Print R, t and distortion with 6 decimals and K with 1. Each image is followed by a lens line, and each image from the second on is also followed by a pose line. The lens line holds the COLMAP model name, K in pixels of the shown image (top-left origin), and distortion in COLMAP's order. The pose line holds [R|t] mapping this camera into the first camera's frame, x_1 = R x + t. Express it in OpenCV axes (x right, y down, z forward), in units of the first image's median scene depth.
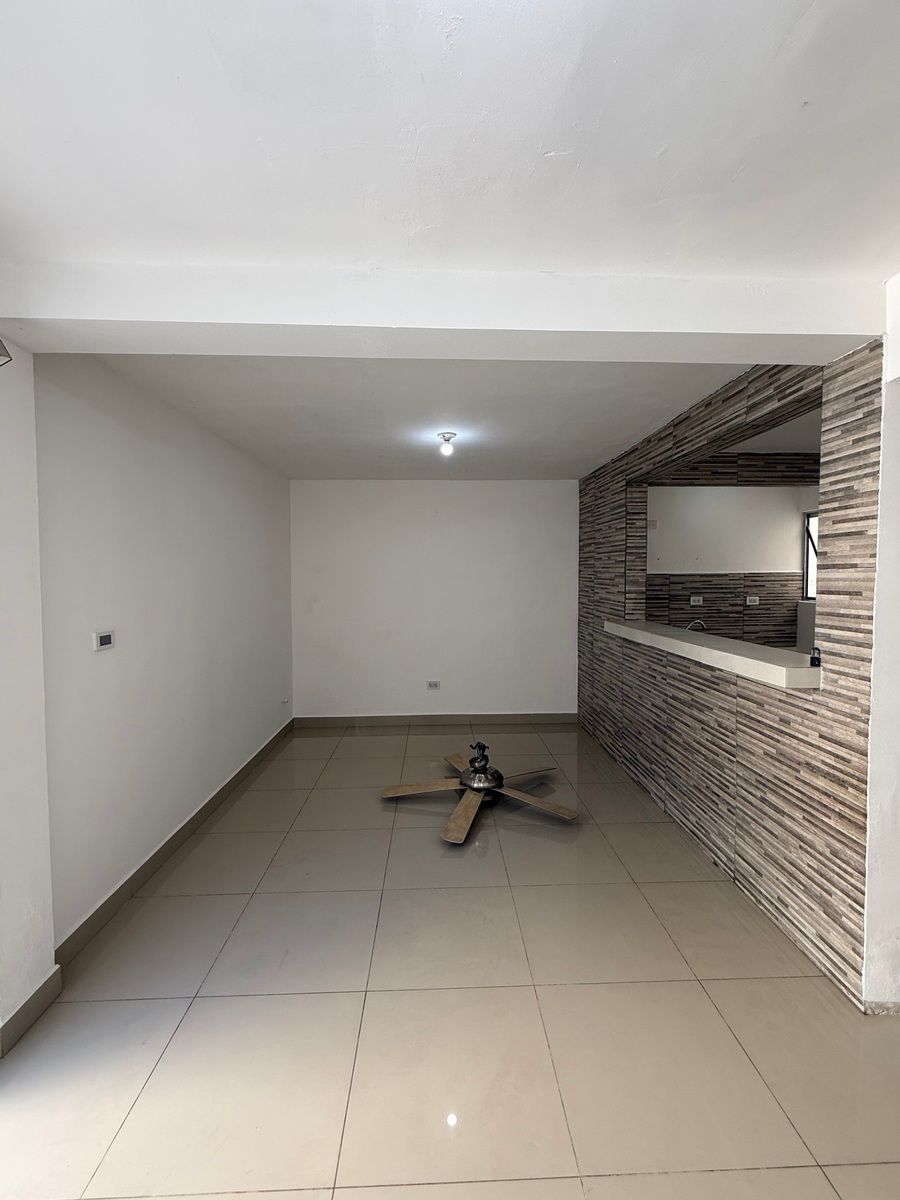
lens RADIAL K [[527.2, 0, 451.7], [0, 527.2, 601.9], [0, 0, 1]] dist [0.000435, 0.000026]
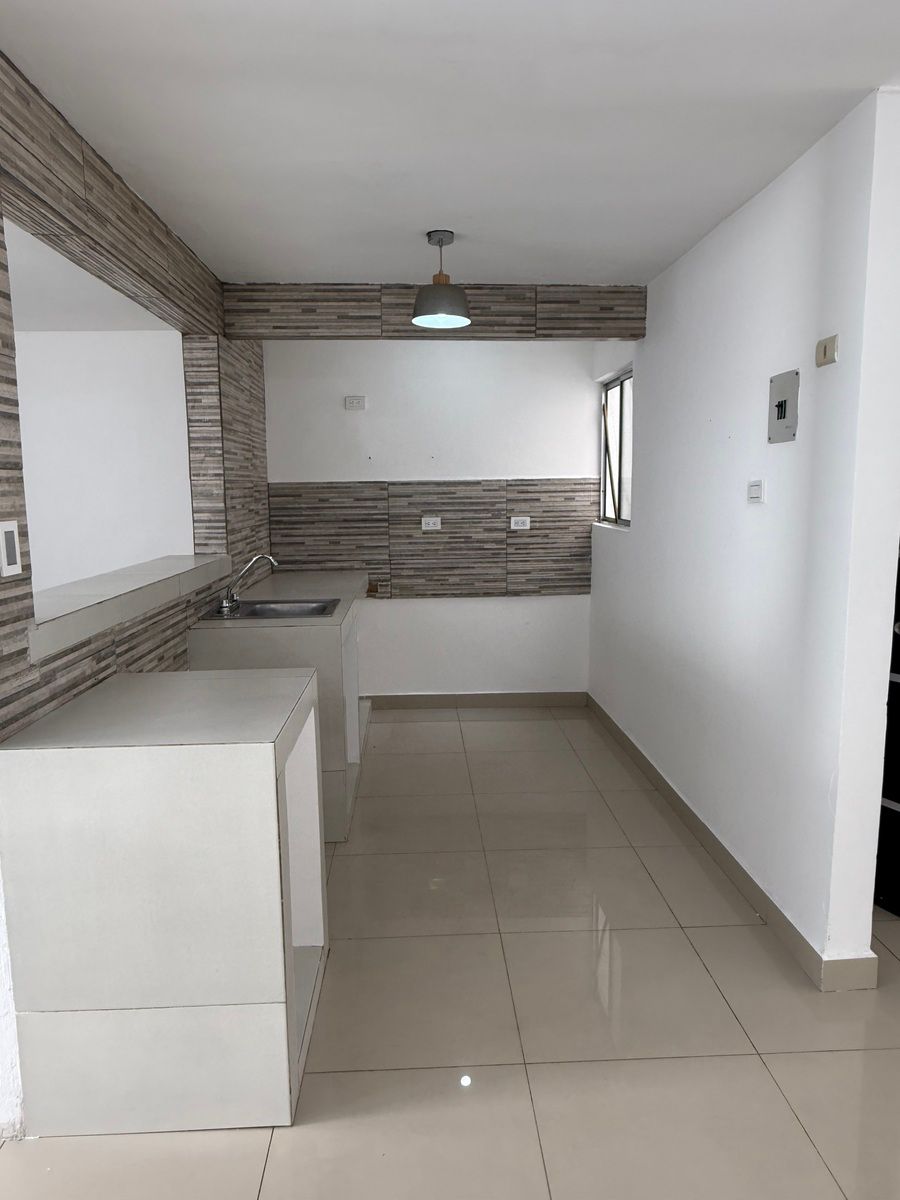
lens RADIAL K [[800.0, 0, 450.9], [0, 800.0, 599.1], [0, 0, 1]] dist [0.002366, -0.000034]
pose [[0.999974, -0.004986, 0.005303, 0.480933], [0.004480, 0.995798, 0.091472, 0.000503], [-0.005737, -0.091446, 0.995793, 0.021663]]
